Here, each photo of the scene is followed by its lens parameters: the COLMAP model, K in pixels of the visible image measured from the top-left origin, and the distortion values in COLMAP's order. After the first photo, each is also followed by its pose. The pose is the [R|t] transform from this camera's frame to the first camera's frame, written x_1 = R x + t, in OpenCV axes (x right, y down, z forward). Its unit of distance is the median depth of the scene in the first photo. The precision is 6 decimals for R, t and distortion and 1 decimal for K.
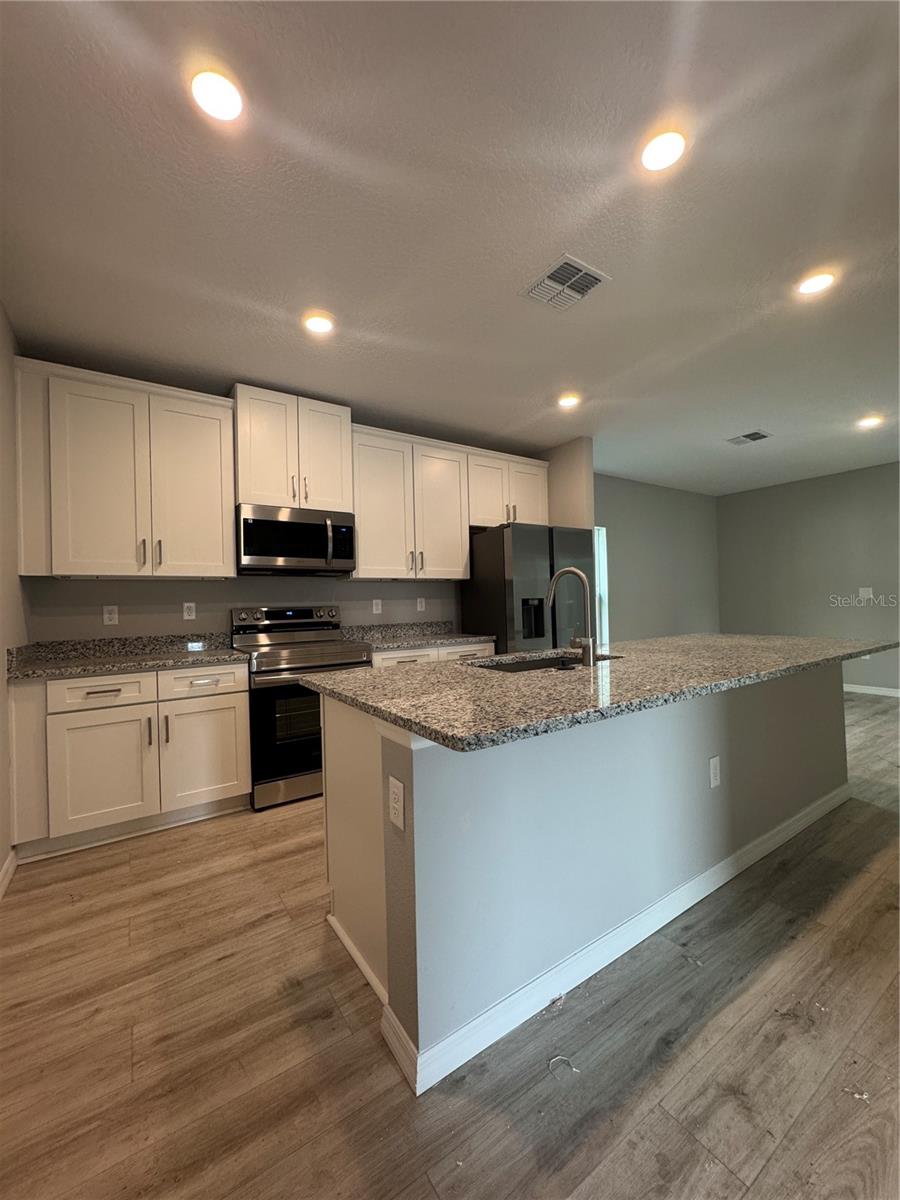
lens RADIAL K [[479.3, 0, 450.1], [0, 479.3, 599.5], [0, 0, 1]] dist [-0.006221, 0.001189]
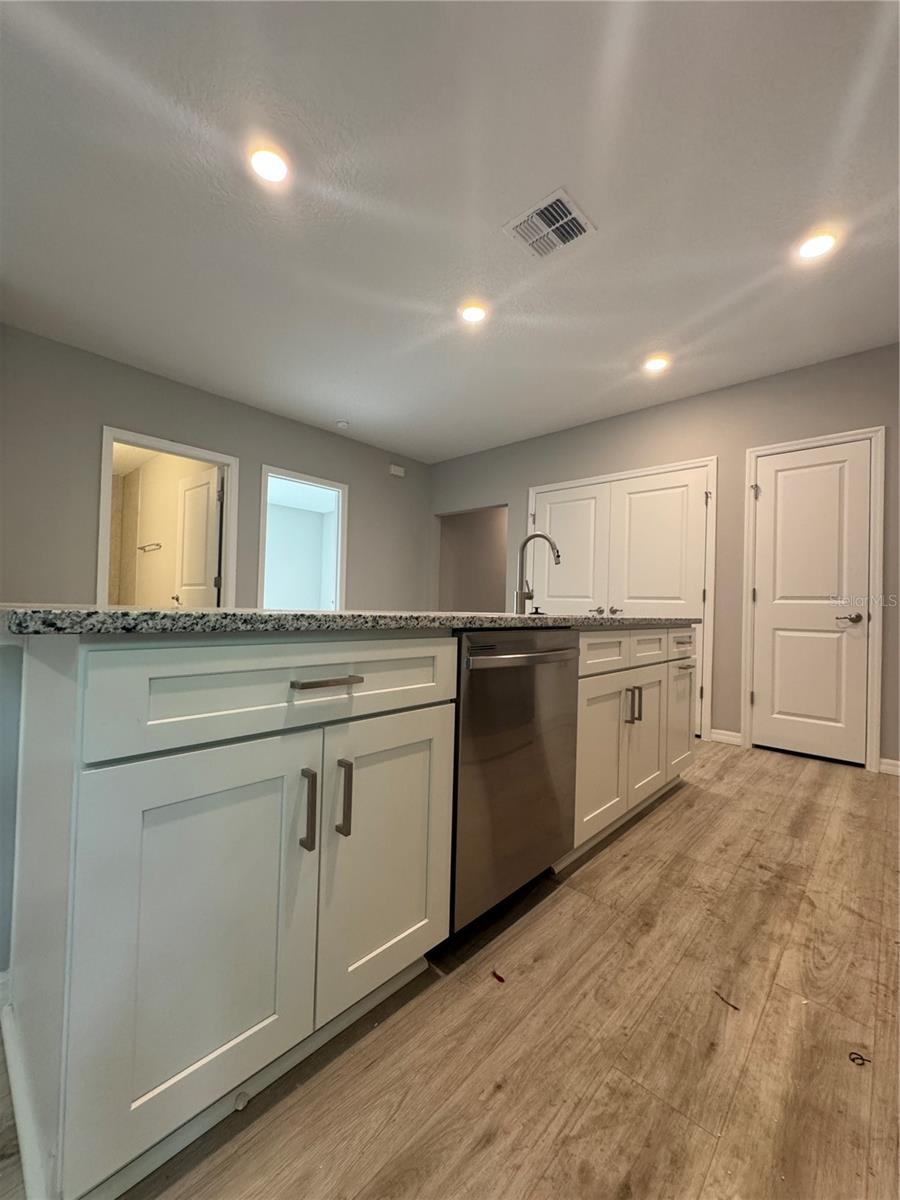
lens RADIAL K [[479.3, 0, 448.7], [0, 479.3, 601.6], [0, 0, 1]] dist [-0.006221, 0.001189]
pose [[-0.974651, -0.003140, -0.223711, 0.636660], [0.000384, 0.999877, -0.015706, 0.105120], [0.223732, -0.015394, -0.974529, 1.843531]]
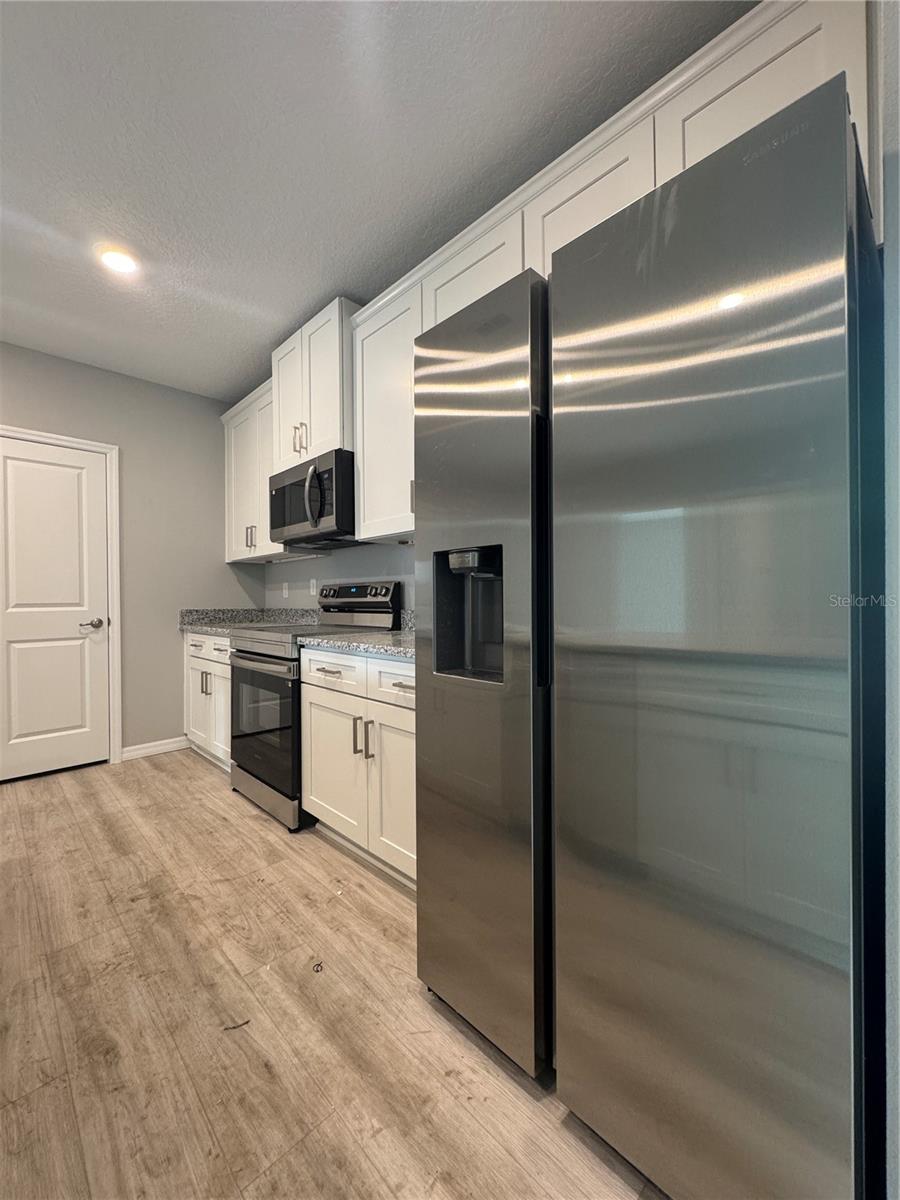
lens RADIAL K [[479.3, 0, 452.7], [0, 479.3, 600.1], [0, 0, 1]] dist [-0.006221, 0.001189]
pose [[0.187814, 0.026798, -0.981839, 0.788592], [0.015061, 0.999432, 0.030159, 0.035612], [0.982089, -0.020452, 0.187303, 1.552397]]
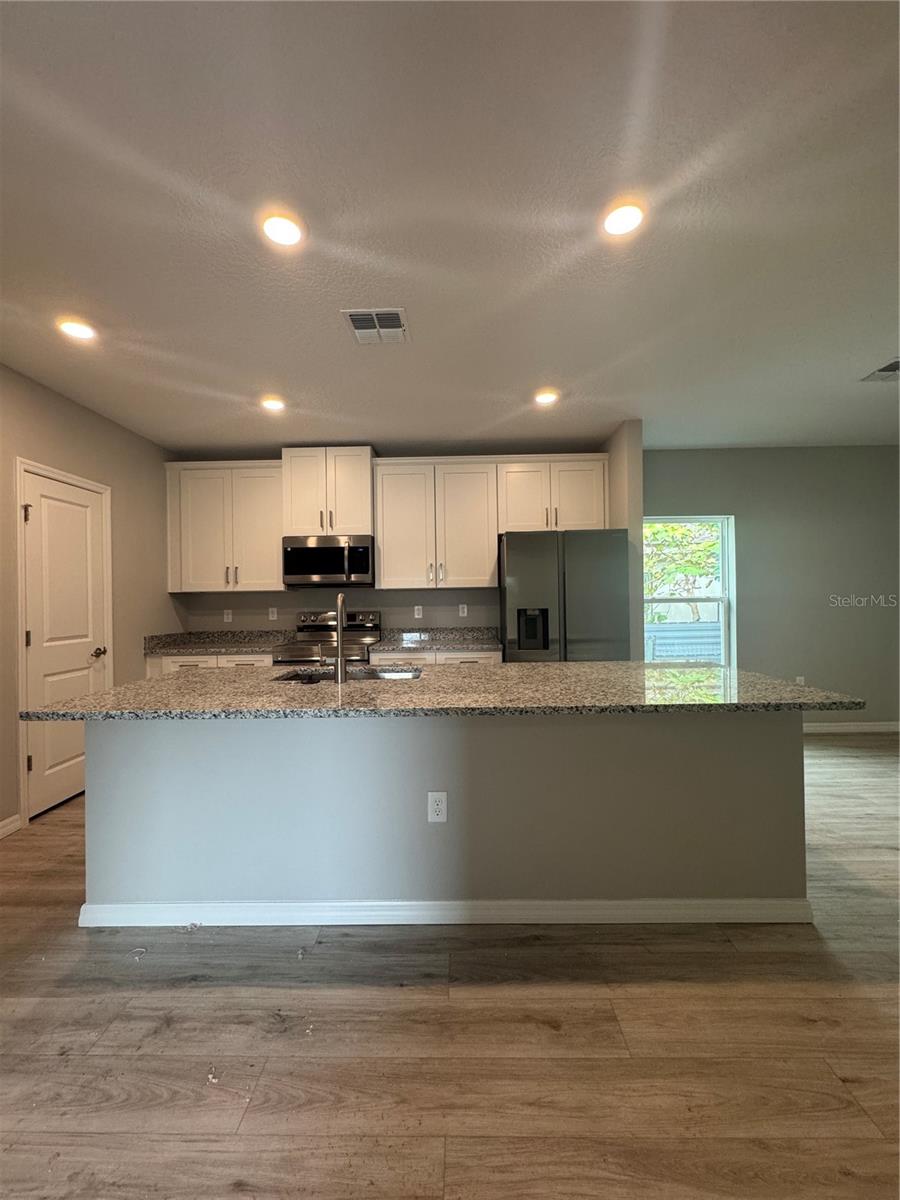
lens RADIAL K [[479.3, 0, 450.1], [0, 479.3, 599.4], [0, 0, 1]] dist [-0.006221, 0.001189]
pose [[0.820445, 0.011931, -0.571601, 0.971157], [-0.000042, 0.999784, 0.020807, -0.067607], [0.571725, -0.017047, 0.820268, 0.198359]]
